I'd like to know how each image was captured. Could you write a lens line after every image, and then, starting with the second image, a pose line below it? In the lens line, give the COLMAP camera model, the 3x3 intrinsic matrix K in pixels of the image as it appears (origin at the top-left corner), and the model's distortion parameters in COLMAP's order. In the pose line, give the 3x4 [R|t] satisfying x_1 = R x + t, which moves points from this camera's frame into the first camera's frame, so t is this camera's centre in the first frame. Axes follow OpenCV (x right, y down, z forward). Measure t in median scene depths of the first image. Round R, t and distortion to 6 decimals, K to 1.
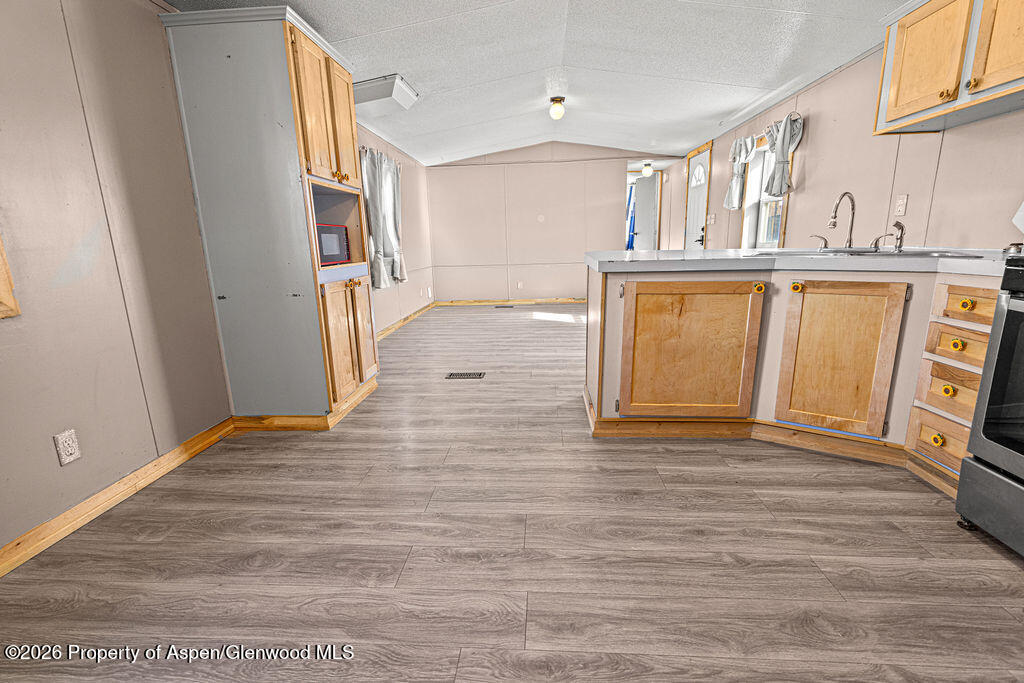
lens RADIAL K [[460.6, 0, 518.1], [0, 460.6, 329.1], [0, 0, 1]] dist [0.006499, -0.000788]
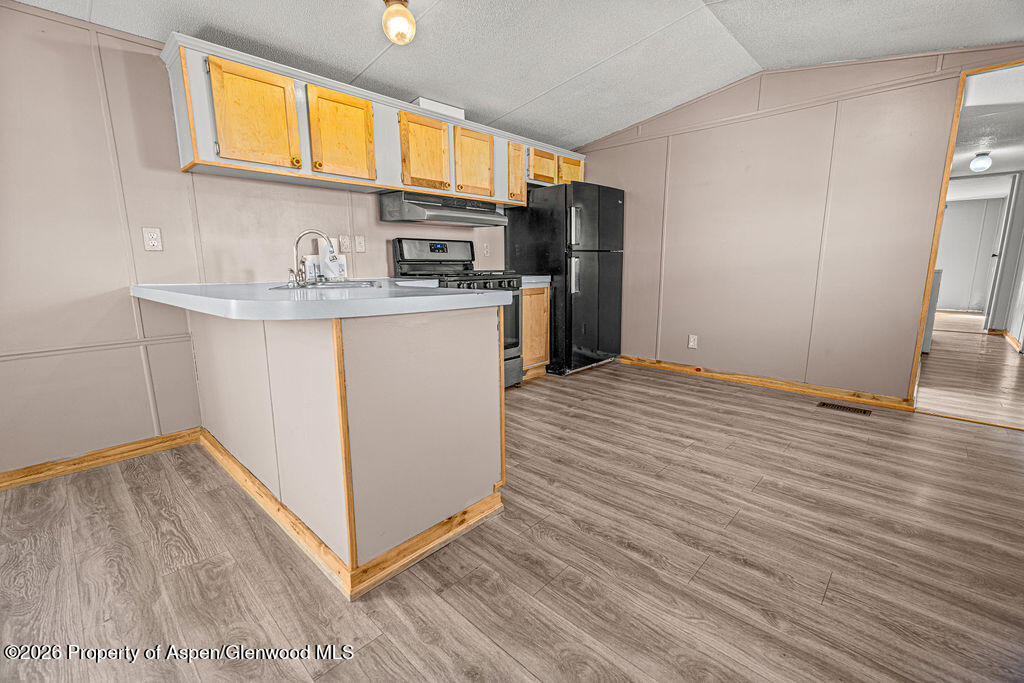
lens RADIAL K [[460.6, 0, 506.3], [0, 460.6, 331.2], [0, 0, 1]] dist [0.006499, -0.000788]
pose [[-0.771549, -0.060225, 0.633313, -0.437716], [0.149992, 0.950223, 0.273092, -0.371617], [-0.618236, 0.305696, -0.724110, 1.979294]]
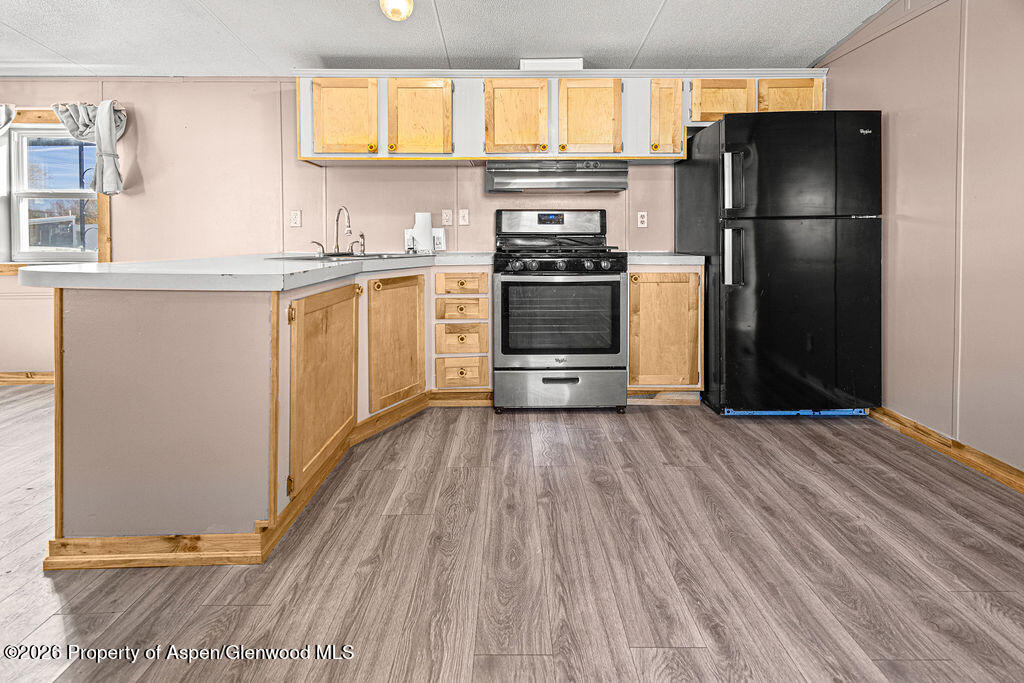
lens RADIAL K [[460.6, 0, 500.9], [0, 460.6, 237.5], [0, 0, 1]] dist [0.006499, -0.000788]
pose [[-0.060479, 0.020203, 0.997965, -0.632107], [0.196093, 0.980553, -0.007967, -0.160729], [-0.978718, 0.195212, -0.063265, 0.864926]]
